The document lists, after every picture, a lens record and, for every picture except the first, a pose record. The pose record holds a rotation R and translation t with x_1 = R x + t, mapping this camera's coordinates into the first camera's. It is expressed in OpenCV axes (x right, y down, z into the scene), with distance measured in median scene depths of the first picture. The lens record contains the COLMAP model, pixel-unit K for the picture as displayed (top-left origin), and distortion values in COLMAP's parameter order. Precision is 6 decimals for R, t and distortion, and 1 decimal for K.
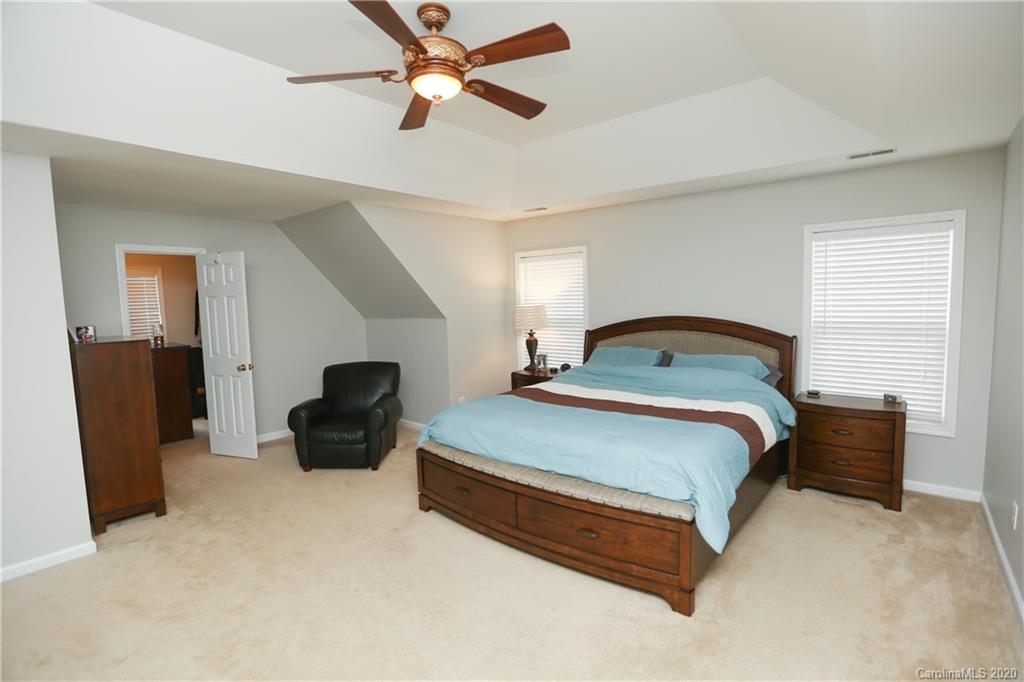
lens RADIAL K [[474.1, 0, 515.0], [0, 474.1, 335.8], [0, 0, 1]] dist [-0.035878, 0.007150]
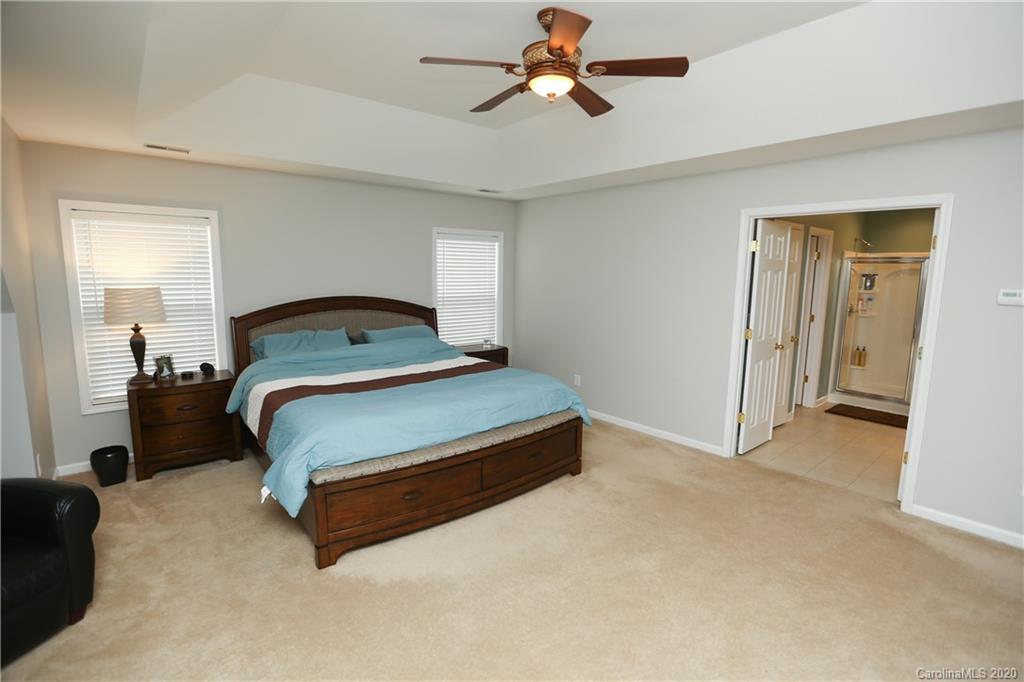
lens RADIAL K [[474.1, 0, 515.1], [0, 474.1, 341.8], [0, 0, 1]] dist [-0.035878, 0.007150]
pose [[0.211251, -0.111424, 0.971060, -0.709430], [0.064887, 0.992888, 0.099813, -0.025296], [-0.975276, 0.041924, 0.216979, 0.479720]]
